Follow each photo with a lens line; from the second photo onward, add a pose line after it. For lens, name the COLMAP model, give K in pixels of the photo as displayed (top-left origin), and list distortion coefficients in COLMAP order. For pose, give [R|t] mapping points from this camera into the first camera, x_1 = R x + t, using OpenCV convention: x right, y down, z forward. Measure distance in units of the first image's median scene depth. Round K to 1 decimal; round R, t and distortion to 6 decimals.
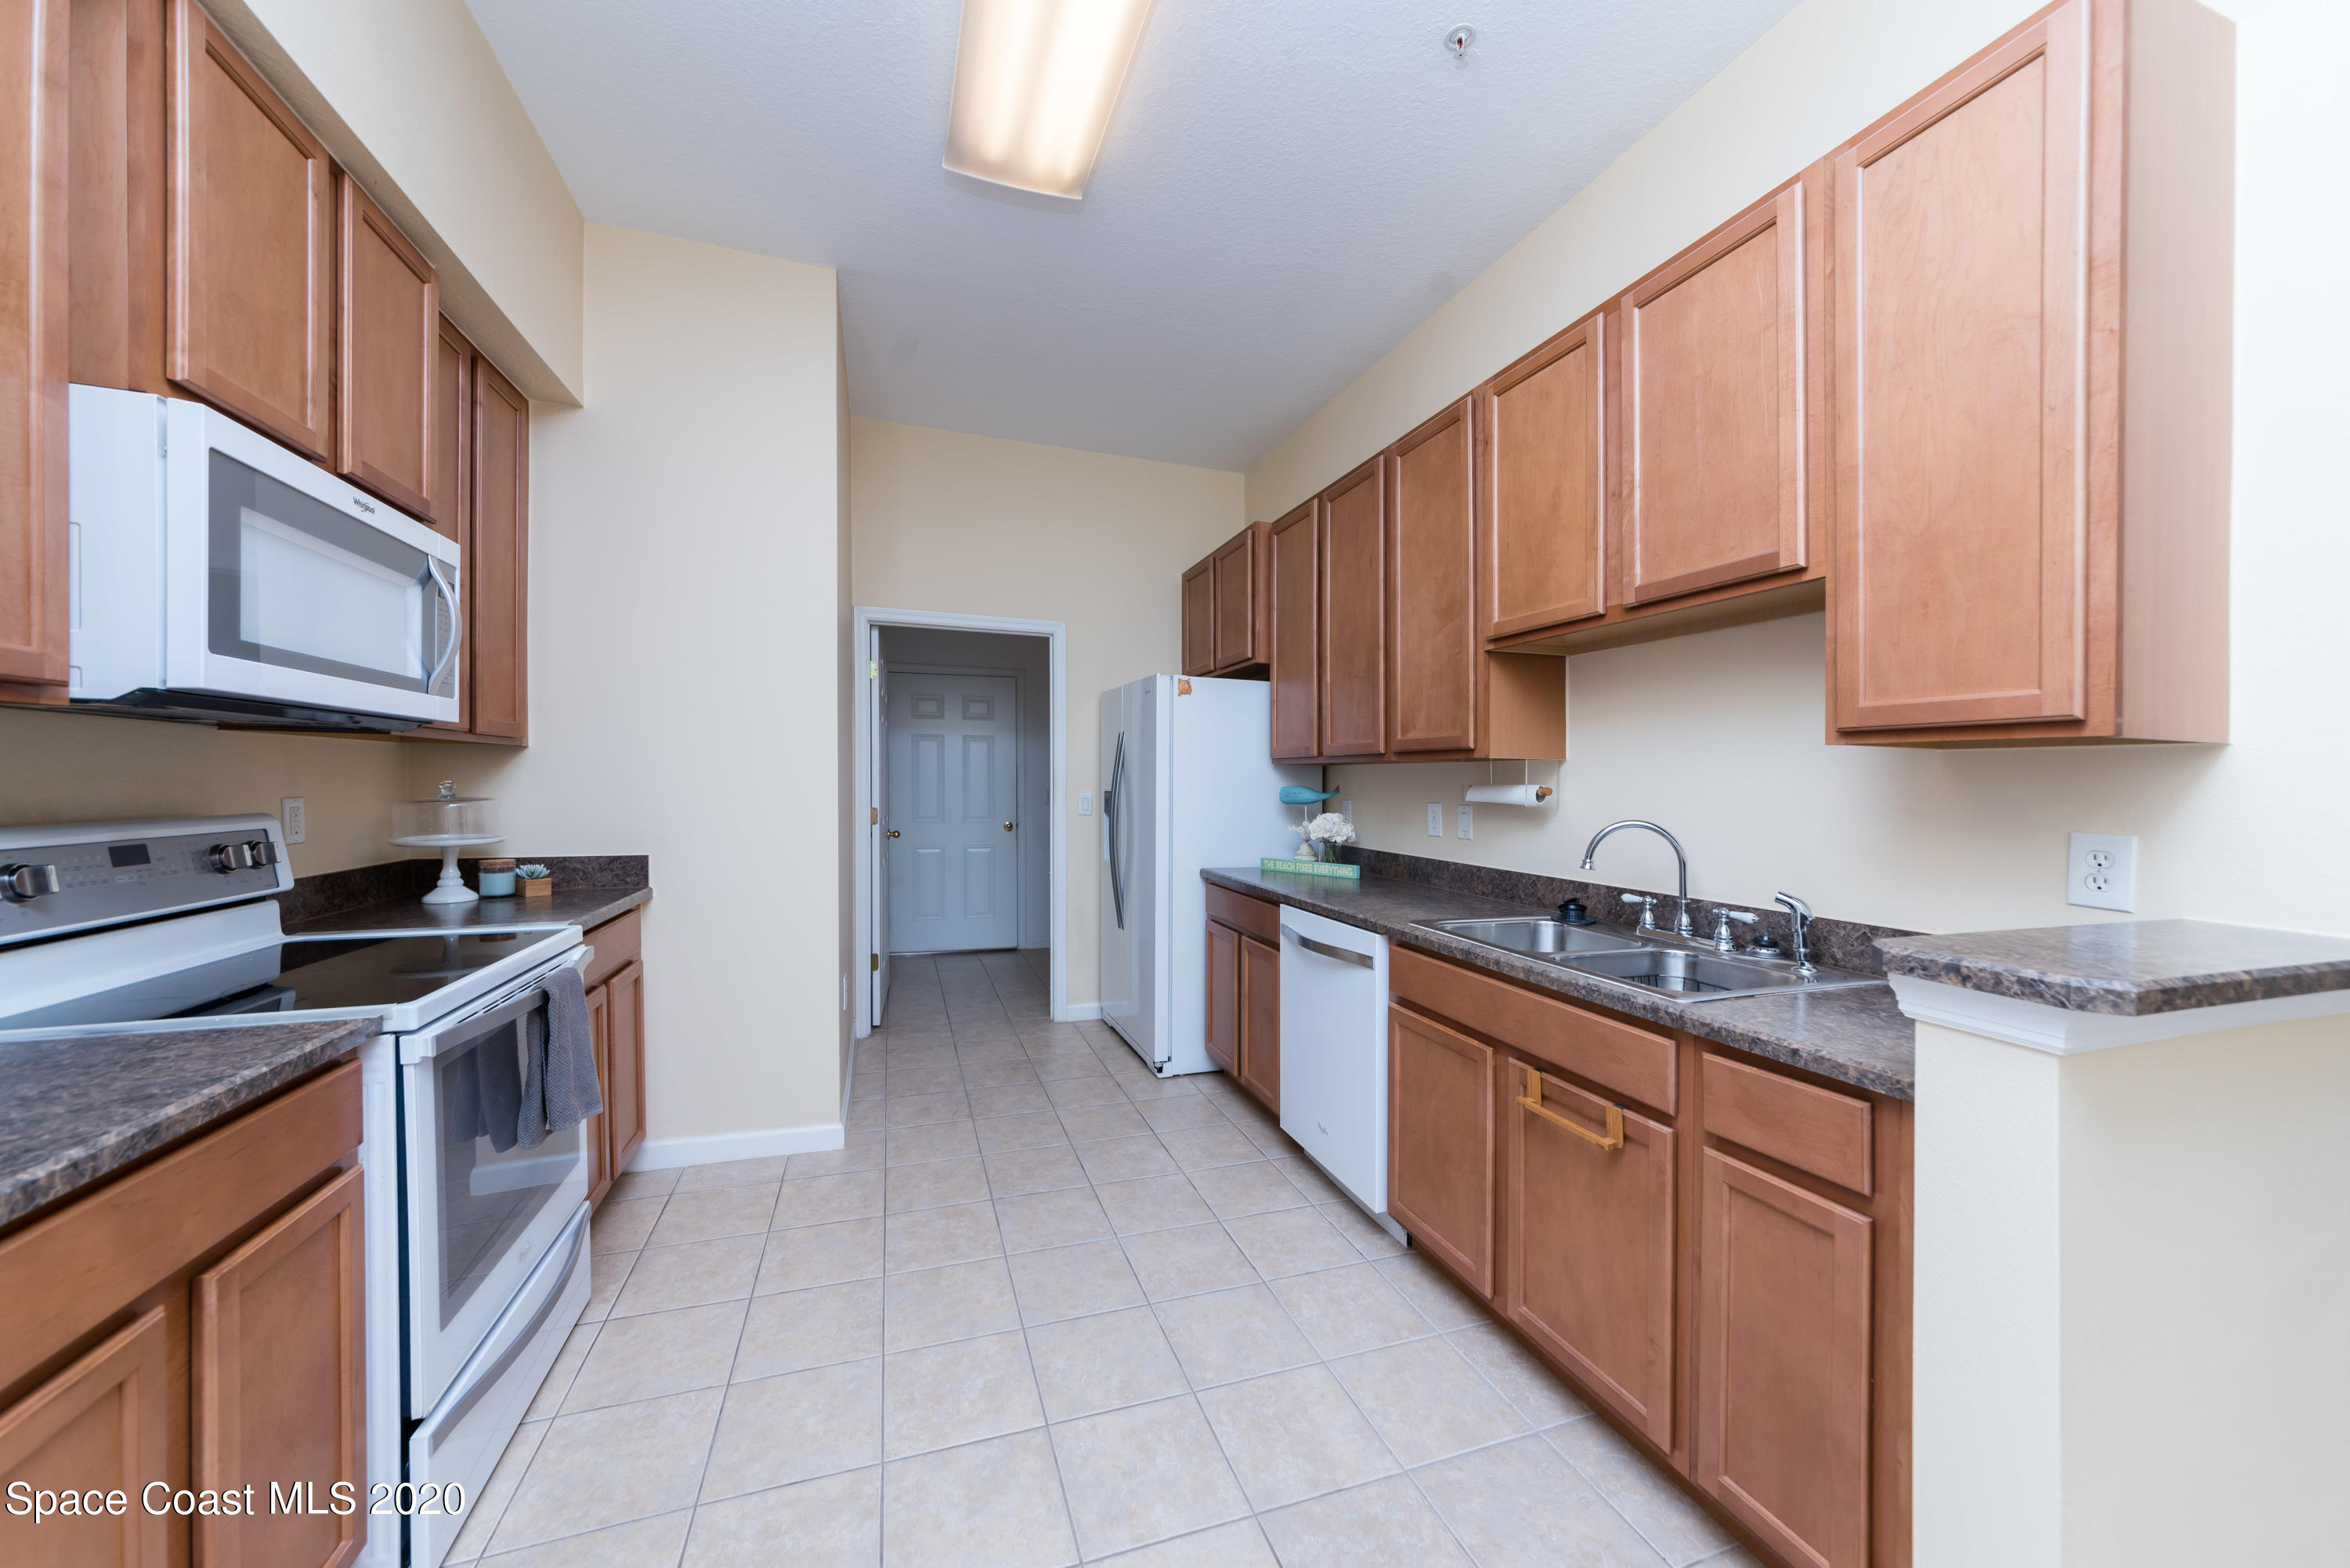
lens RADIAL K [[824.5, 0, 1176.5], [0, 824.5, 743.7], [0, 0, 1]] dist [-0.006057, 0.001721]
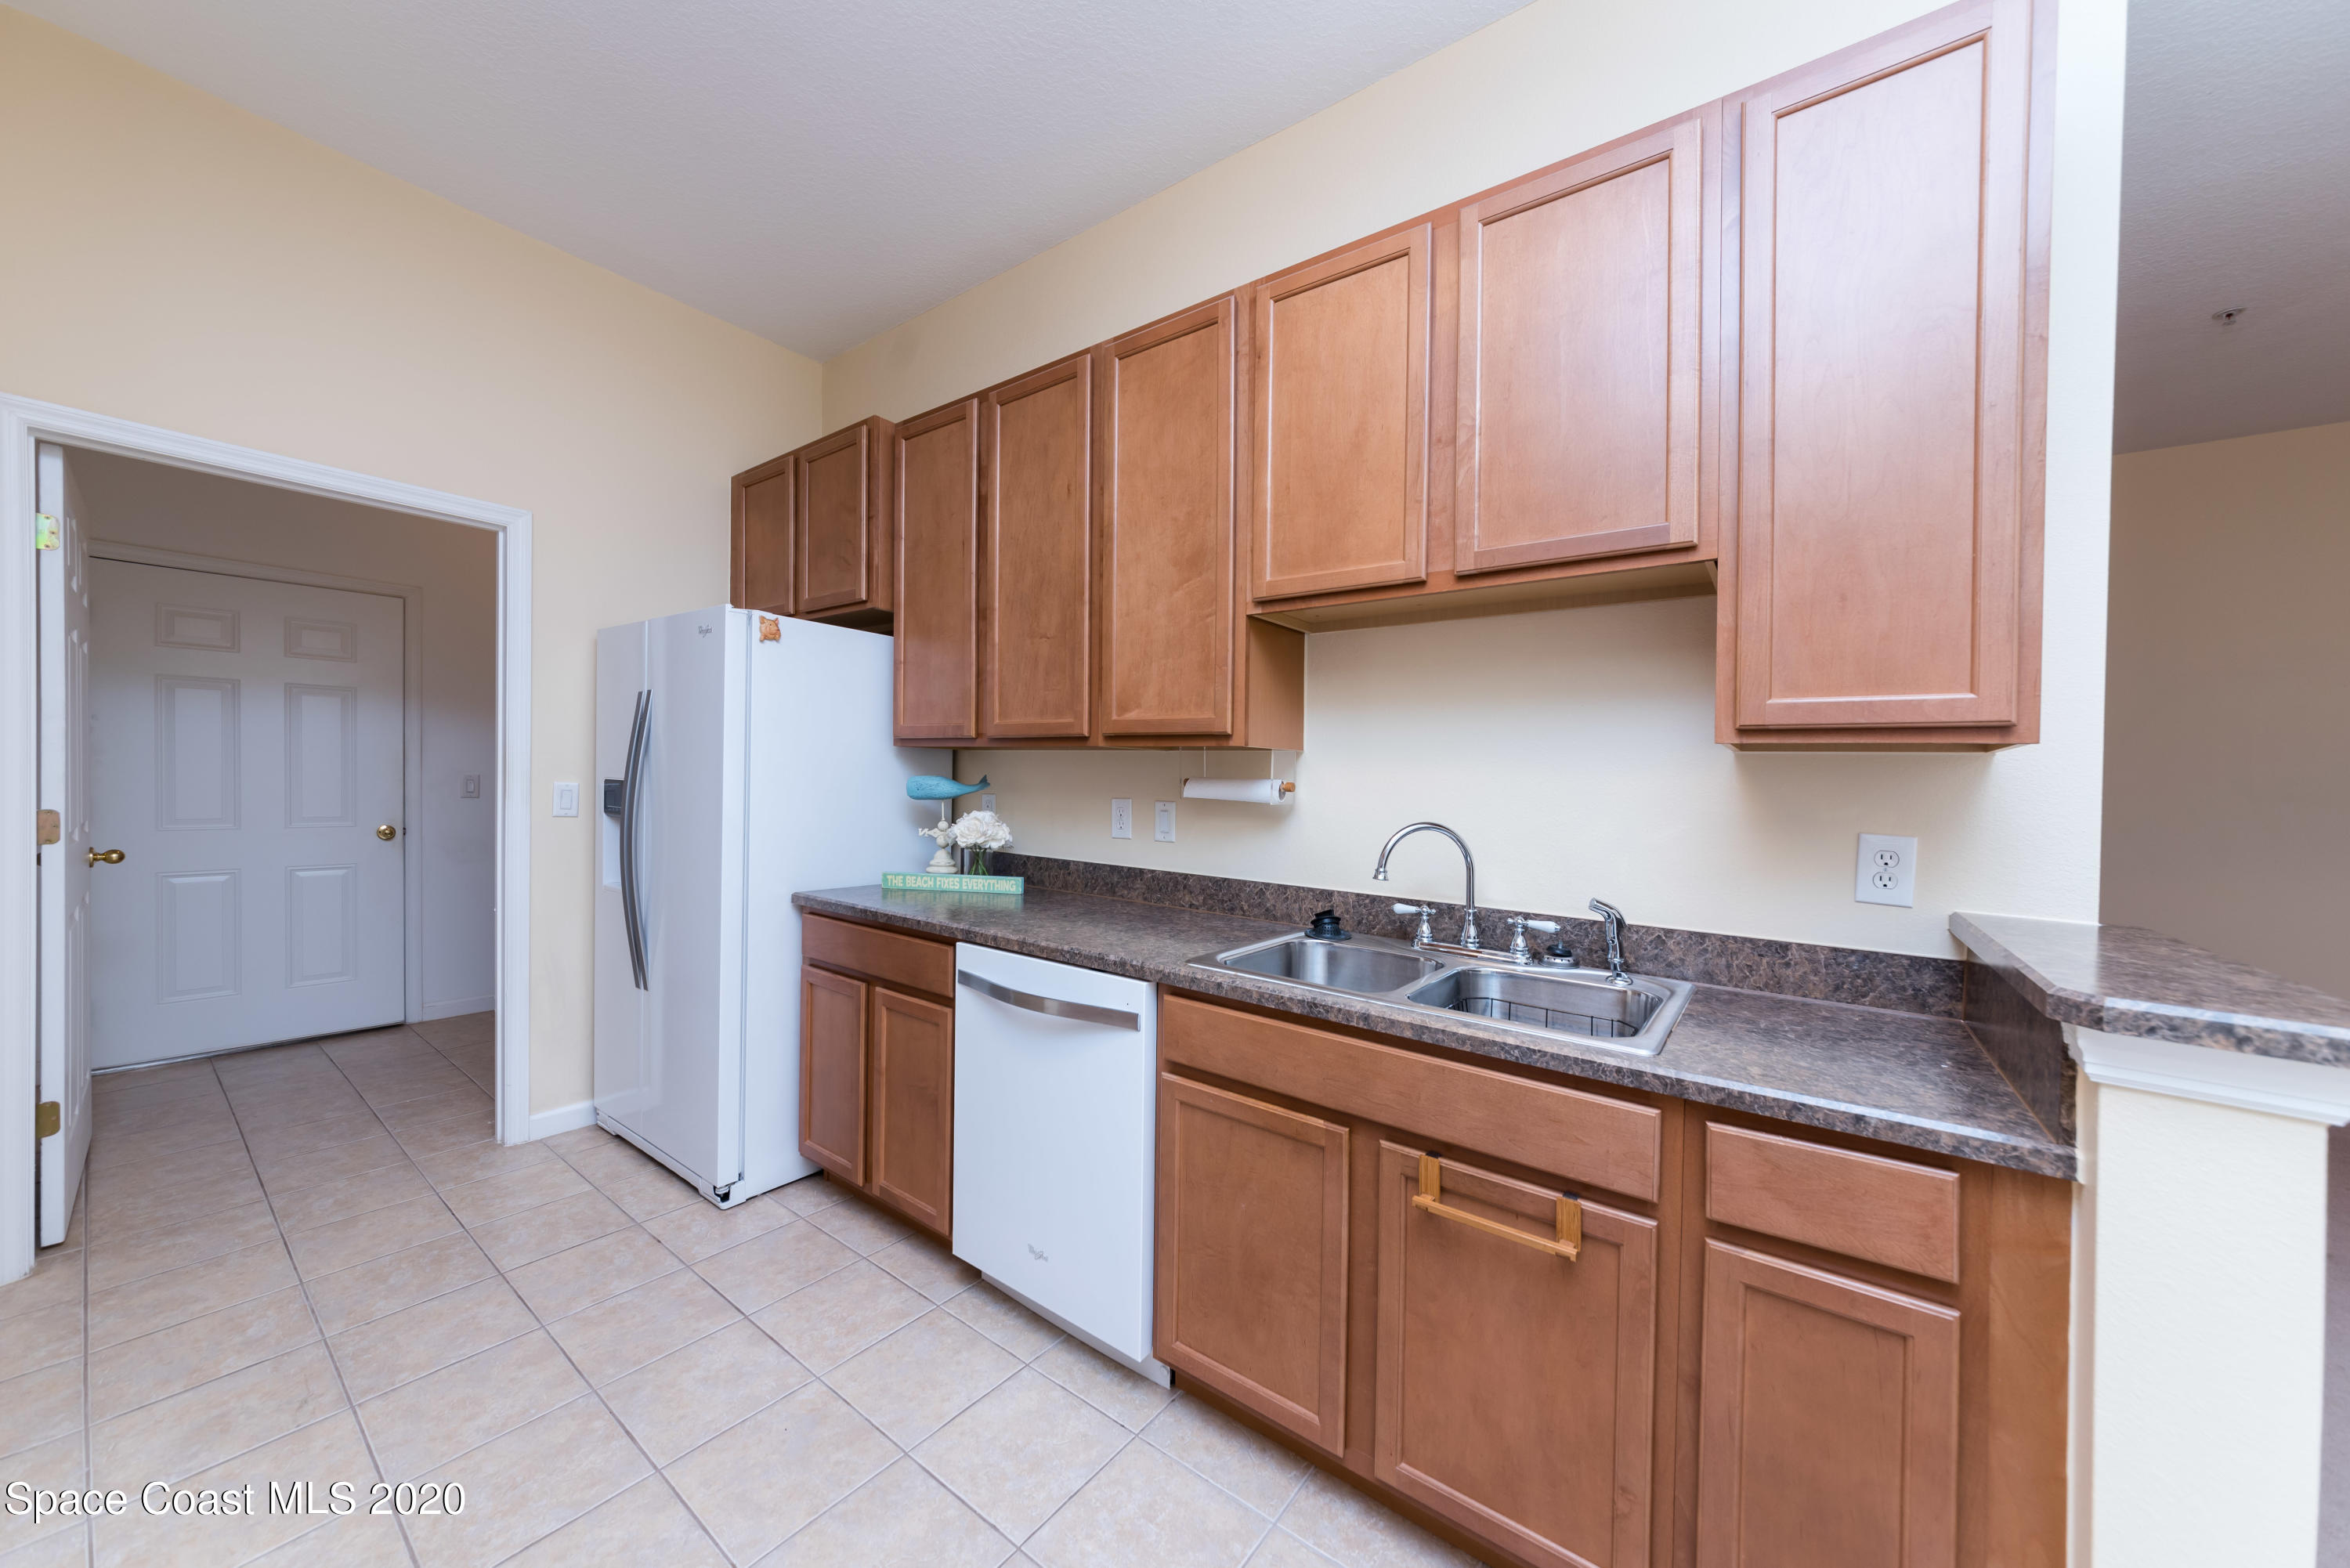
lens RADIAL K [[824.5, 0, 1180.6], [0, 824.5, 765.3], [0, 0, 1]] dist [-0.006057, 0.001721]
pose [[0.828858, 0.018172, 0.559164, -0.141930], [-0.041500, 0.998716, 0.029059, 0.015901], [-0.557917, -0.047291, 0.828548, 0.382584]]
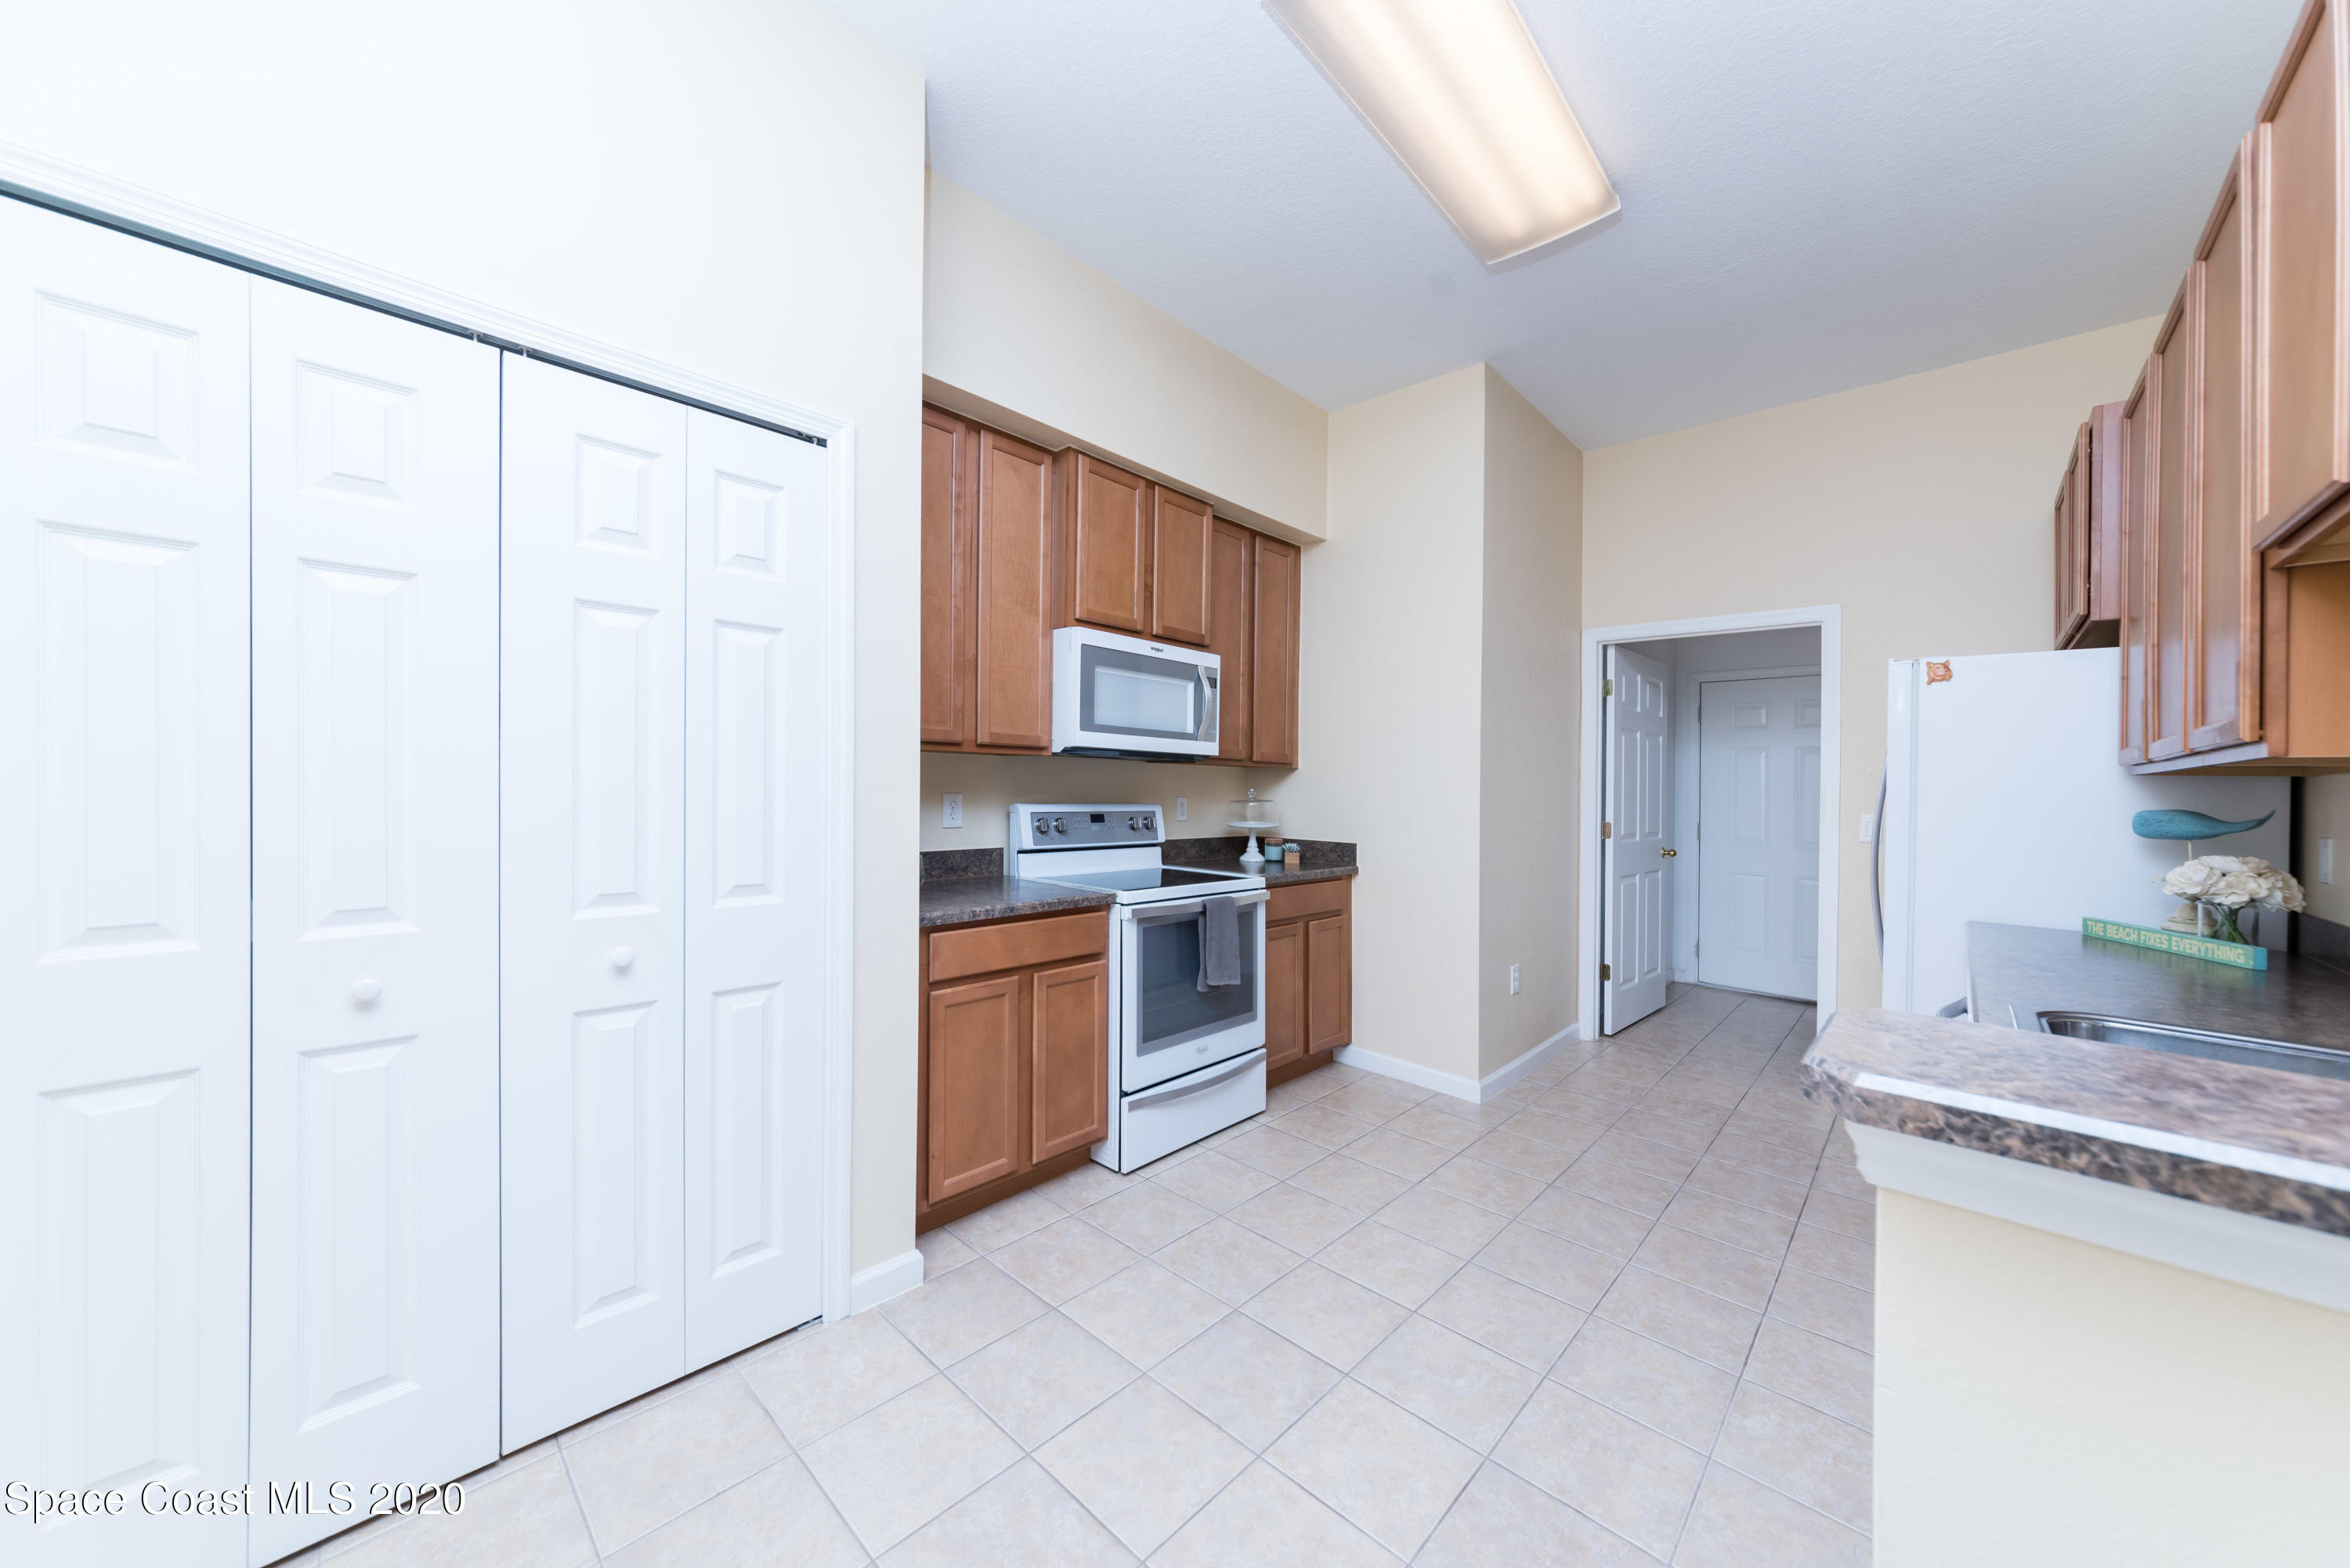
lens RADIAL K [[824.5, 0, 1166.8], [0, 824.5, 728.5], [0, 0, 1]] dist [-0.006057, 0.001721]
pose [[0.460428, -0.061117, -0.885591, 0.558646], [0.023293, 0.998115, -0.056773, 0.012726], [0.887391, 0.005512, 0.460984, 0.066676]]
